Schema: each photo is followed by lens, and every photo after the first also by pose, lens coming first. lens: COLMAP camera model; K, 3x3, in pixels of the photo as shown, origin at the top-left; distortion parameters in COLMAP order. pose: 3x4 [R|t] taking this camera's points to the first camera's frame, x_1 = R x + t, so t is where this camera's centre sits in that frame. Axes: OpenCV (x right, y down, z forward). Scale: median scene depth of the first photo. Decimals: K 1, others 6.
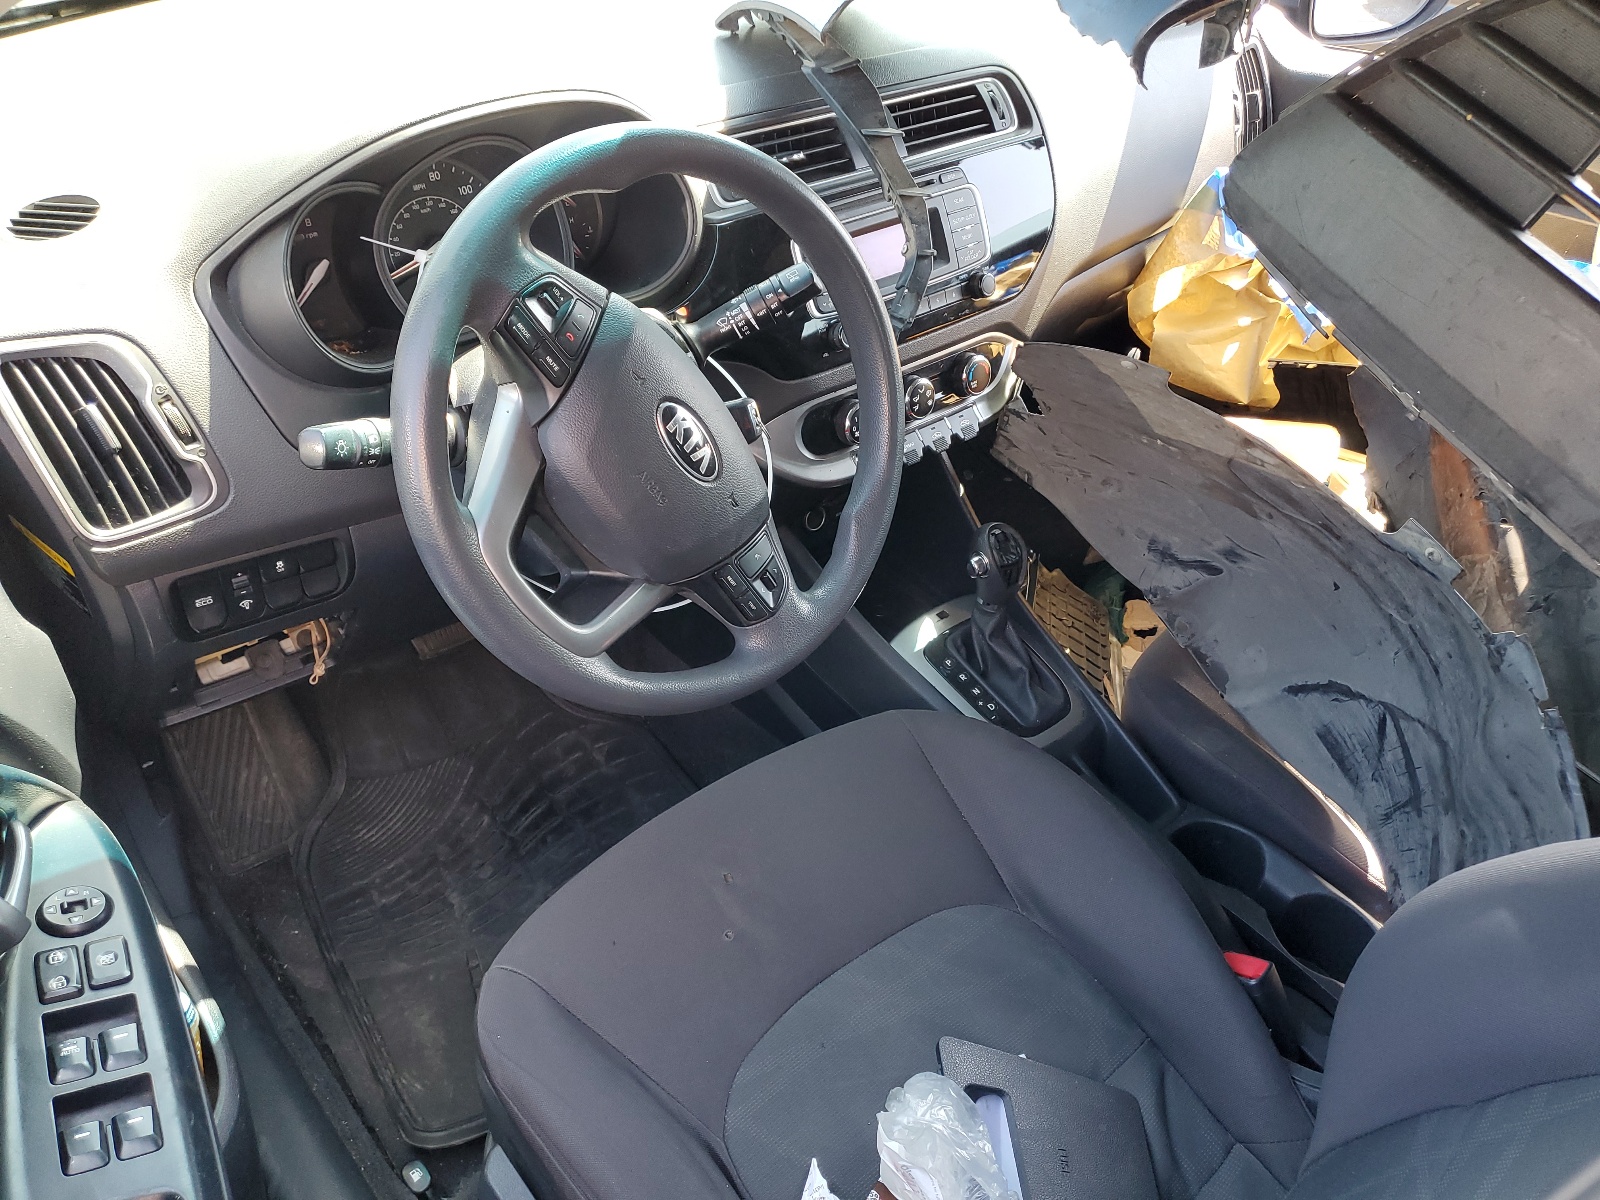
lens RADIAL K [[1324.8, 0, 800.0], [0, 1324.8, 600.0], [0, 0, 1]] dist [0.043941, -0.004538]
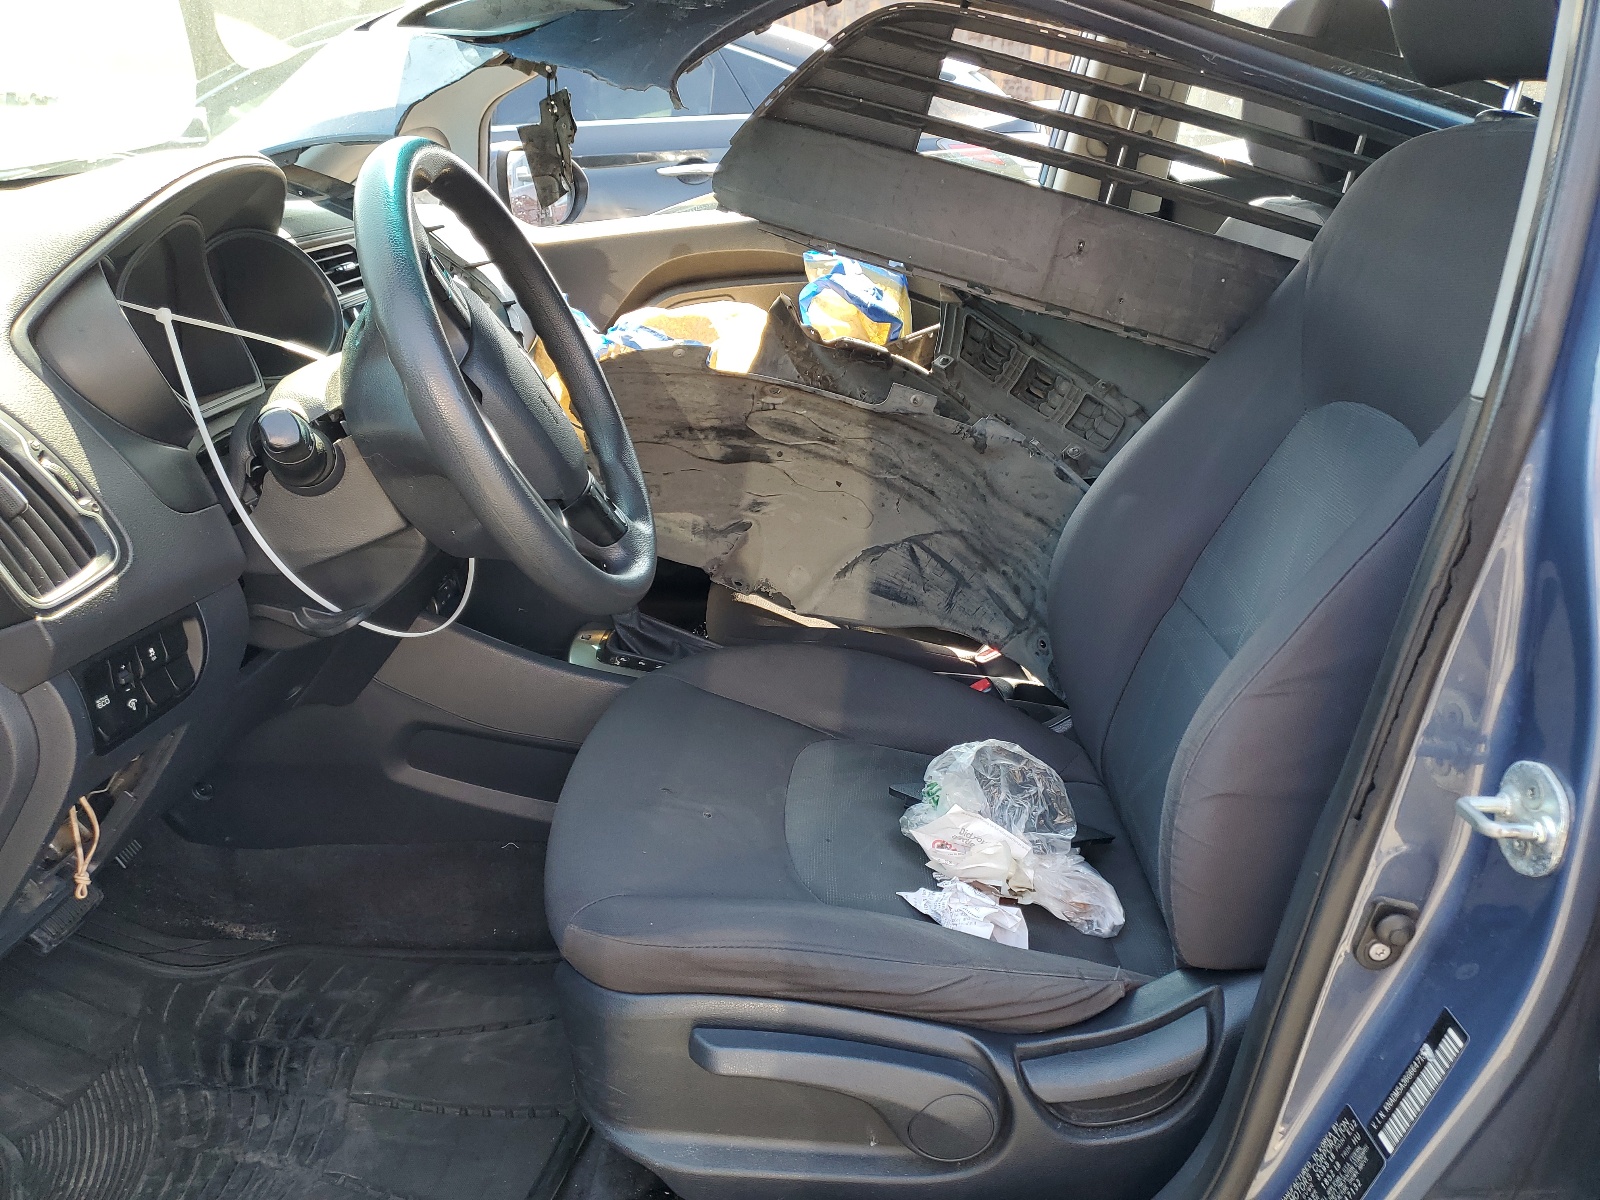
lens RADIAL K [[1324.8, 0, 800.0], [0, 1324.8, 600.0], [0, 0, 1]] dist [0.043941, -0.004538]
pose [[0.648500, -0.285686, 0.705572, -0.669340], [0.496229, 0.861541, -0.107252, 0.233215], [-0.577239, 0.419678, 0.700475, 0.101038]]
